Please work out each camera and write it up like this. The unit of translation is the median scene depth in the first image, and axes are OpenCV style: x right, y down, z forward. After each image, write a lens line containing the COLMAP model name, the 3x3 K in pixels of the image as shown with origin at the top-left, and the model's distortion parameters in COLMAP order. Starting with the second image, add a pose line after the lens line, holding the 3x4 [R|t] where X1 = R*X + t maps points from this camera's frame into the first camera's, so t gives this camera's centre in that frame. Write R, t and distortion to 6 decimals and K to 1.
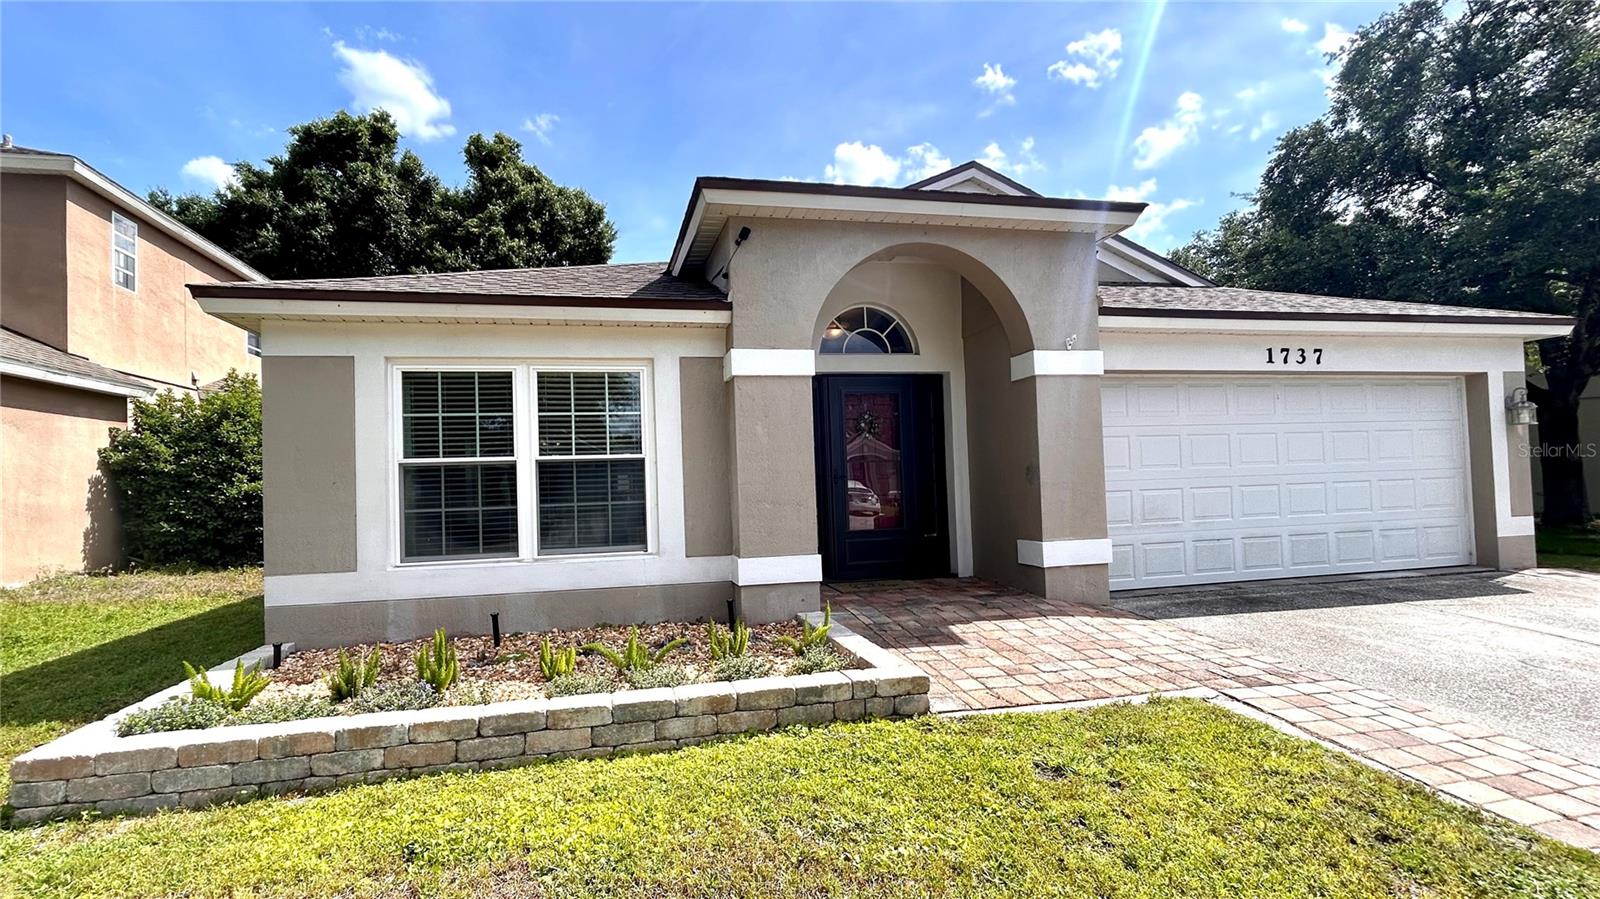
lens RADIAL K [[673.4, 0, 734.7], [0, 673.4, 471.8], [0, 0, 1]] dist [0.003438, 0.000705]
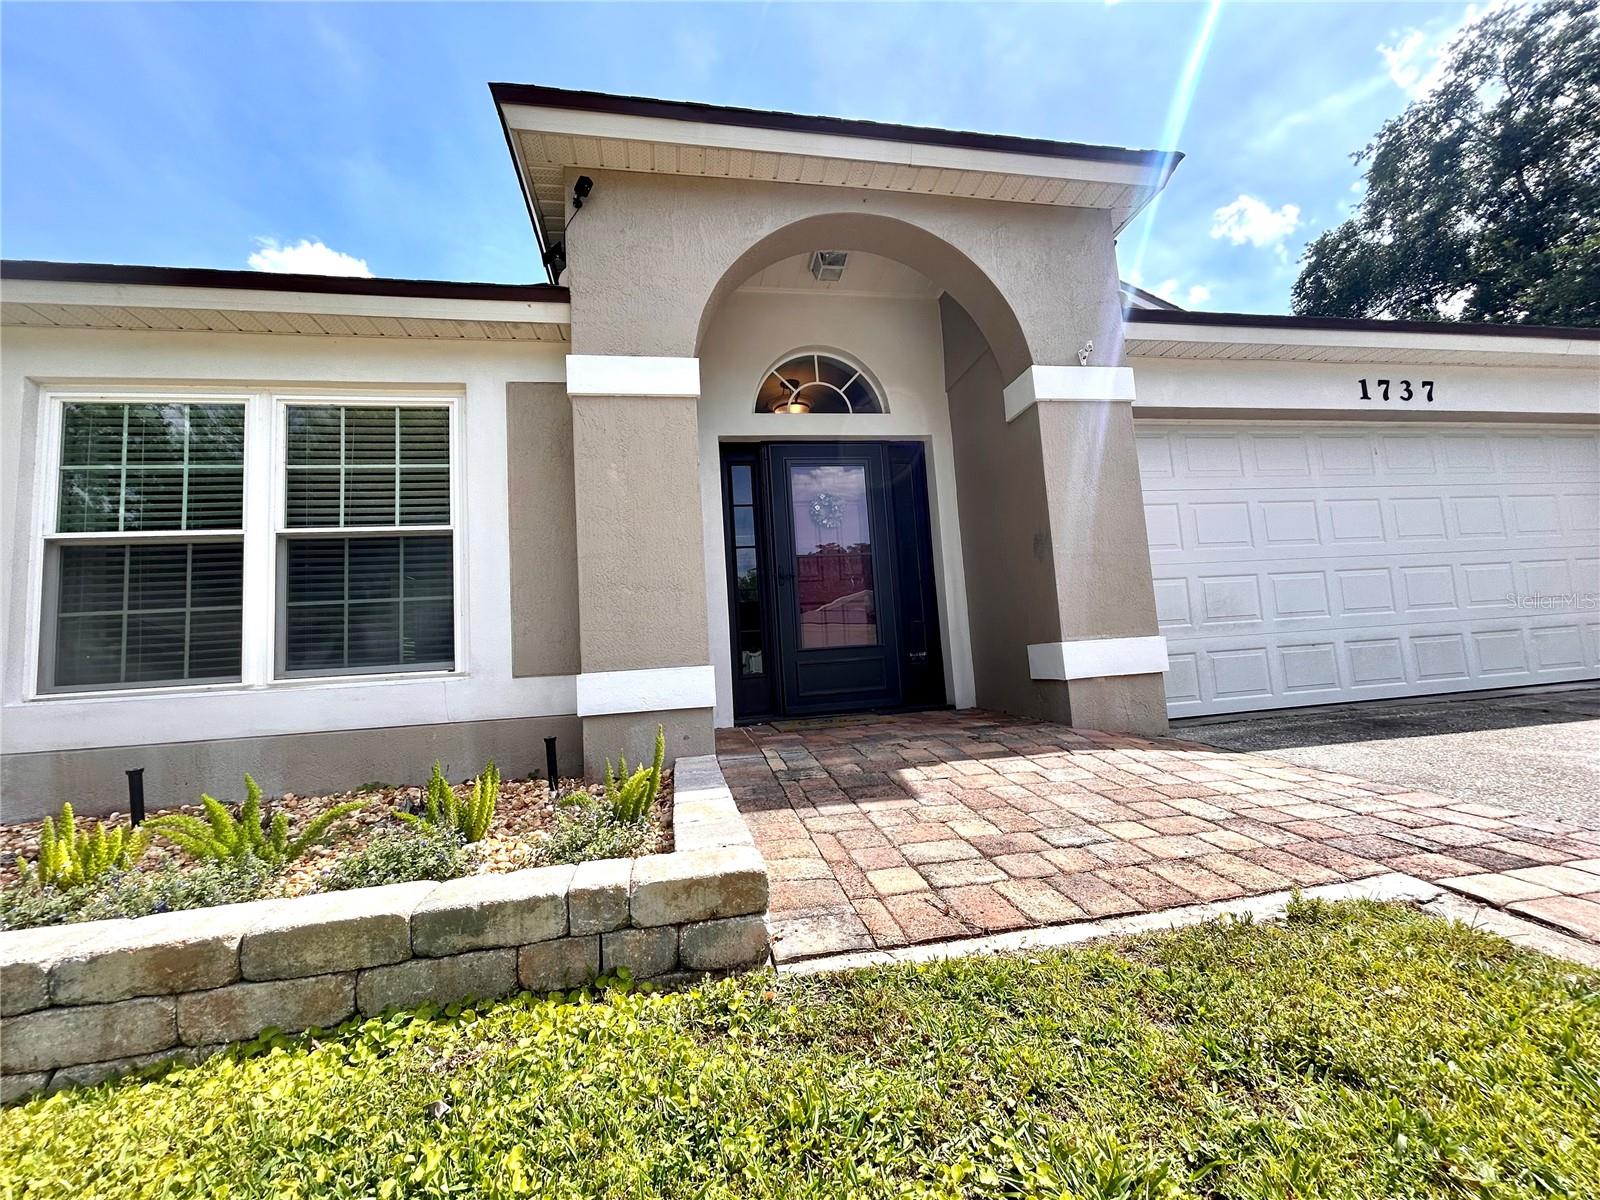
lens RADIAL K [[635.5, 0, 784.1], [0, 635.5, 604.4], [0, 0, 1]] dist [0.002062, 0.000325]
pose [[0.999382, -0.032436, -0.013529, 0.206509], [0.031446, 0.997193, -0.067946, 0.108985], [0.015695, 0.067479, 0.997597, 0.393082]]
